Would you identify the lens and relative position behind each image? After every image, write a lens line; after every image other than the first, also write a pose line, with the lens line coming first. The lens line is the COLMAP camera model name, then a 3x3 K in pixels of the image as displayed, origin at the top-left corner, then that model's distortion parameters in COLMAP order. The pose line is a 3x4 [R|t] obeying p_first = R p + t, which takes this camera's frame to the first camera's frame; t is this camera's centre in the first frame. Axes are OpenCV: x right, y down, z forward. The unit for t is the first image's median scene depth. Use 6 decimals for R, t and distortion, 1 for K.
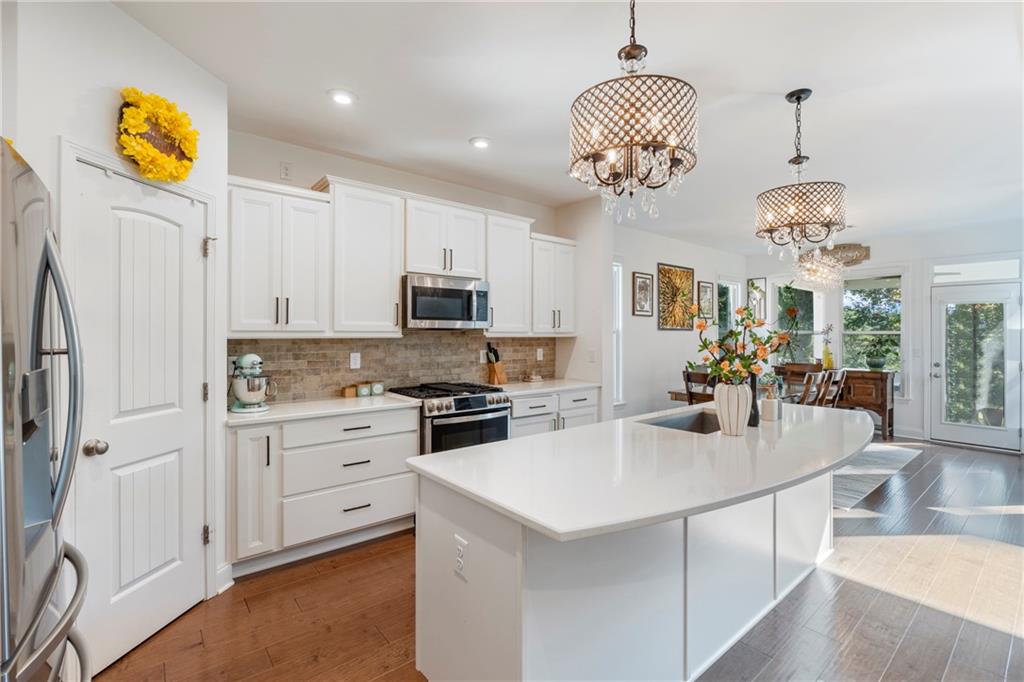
lens RADIAL K [[477.1, 0, 510.6], [0, 477.1, 330.6], [0, 0, 1]] dist [0.002910, -0.000806]
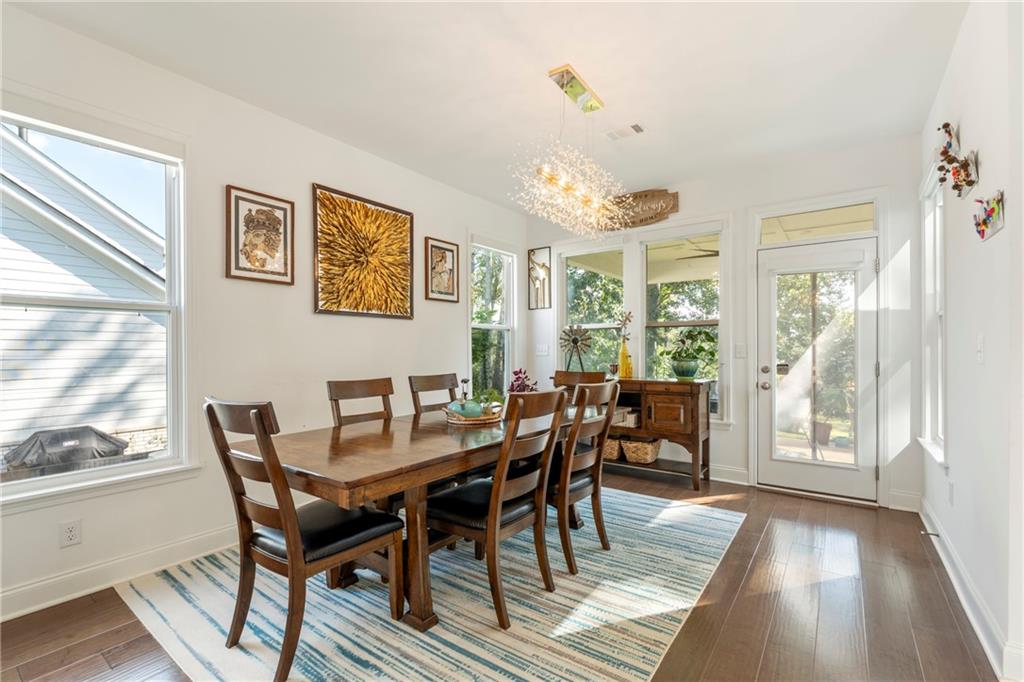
lens RADIAL K [[469.5, 0, 512.8], [0, 469.5, 347.5], [0, 0, 1]] dist [0.000309, 0.000932]
pose [[0.969464, -0.008796, 0.245075, 0.391346], [0.008102, 0.999960, 0.003840, 0.035558], [-0.245099, -0.001737, 0.969496, 0.451995]]
